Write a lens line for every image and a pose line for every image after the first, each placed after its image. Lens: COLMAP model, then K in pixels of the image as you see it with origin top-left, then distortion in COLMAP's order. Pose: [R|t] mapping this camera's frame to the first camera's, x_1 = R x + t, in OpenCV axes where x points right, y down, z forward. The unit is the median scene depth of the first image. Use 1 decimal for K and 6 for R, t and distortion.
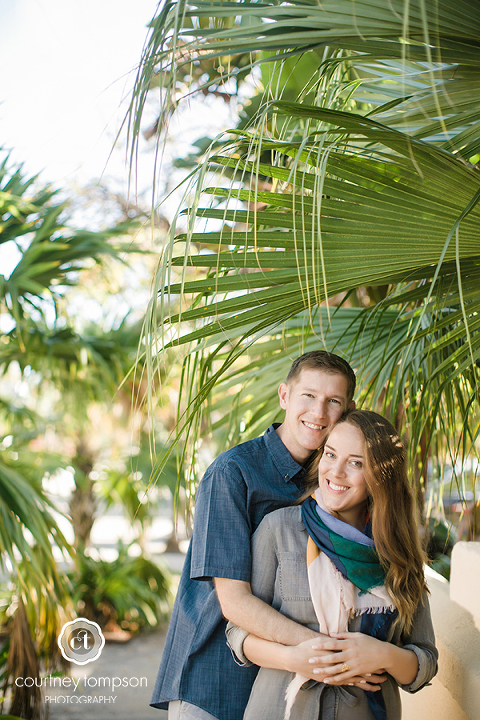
lens RADIAL K [[1236.5, 0, 240.0], [0, 1236.5, 360.0], [0, 0, 1]] dist [-0.057998, 0.007593]
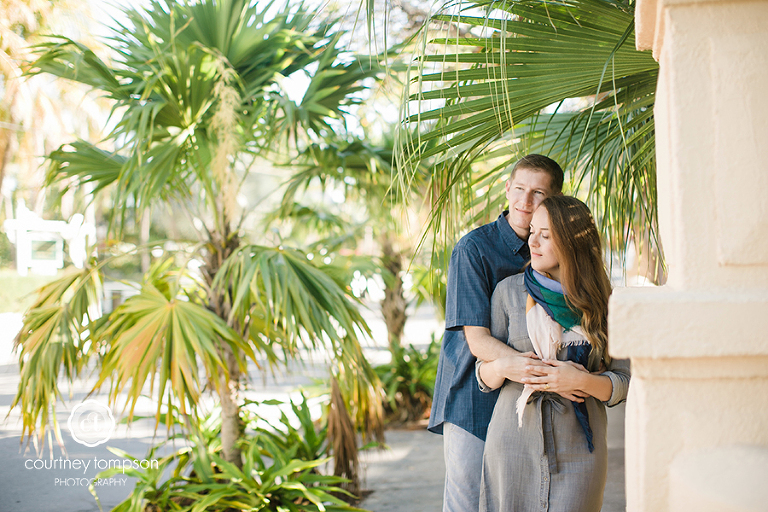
lens RADIAL K [[1319.0, 0, 384.0], [0, 1319.0, 256.0], [0, 0, 1]] dist [-0.057998, 0.007593]
pose [[0.987167, -0.074488, -0.141254, 0.052571], [0.085294, 0.993747, 0.072050, -0.007205], [0.135004, -0.083173, 0.987348, -0.212957]]
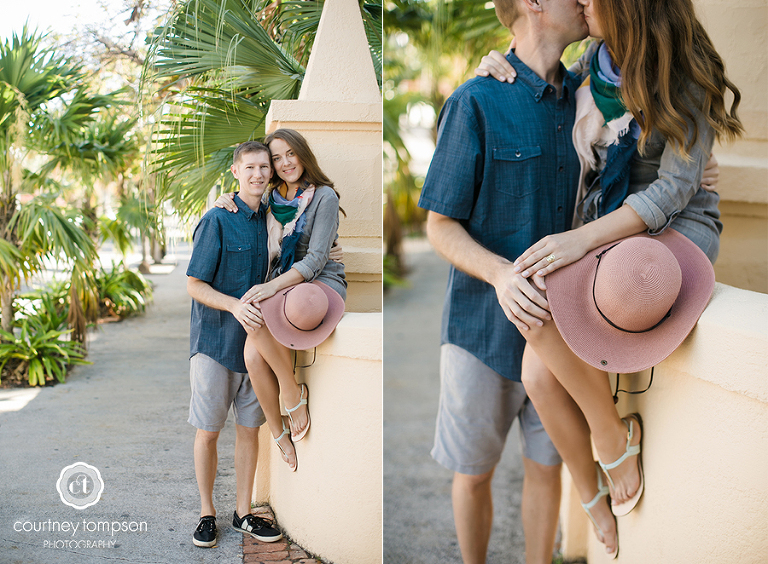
lens RADIAL K [[982.2, 0, 384.0], [0, 982.2, 282.0], [0, 0, 1]] dist [-0.158603, -0.007900]
pose [[0.981225, -0.026179, 0.191084, 0.014253], [-0.004394, 0.987453, 0.157851, -0.056145], [-0.192818, -0.155727, 0.968798, -0.590282]]
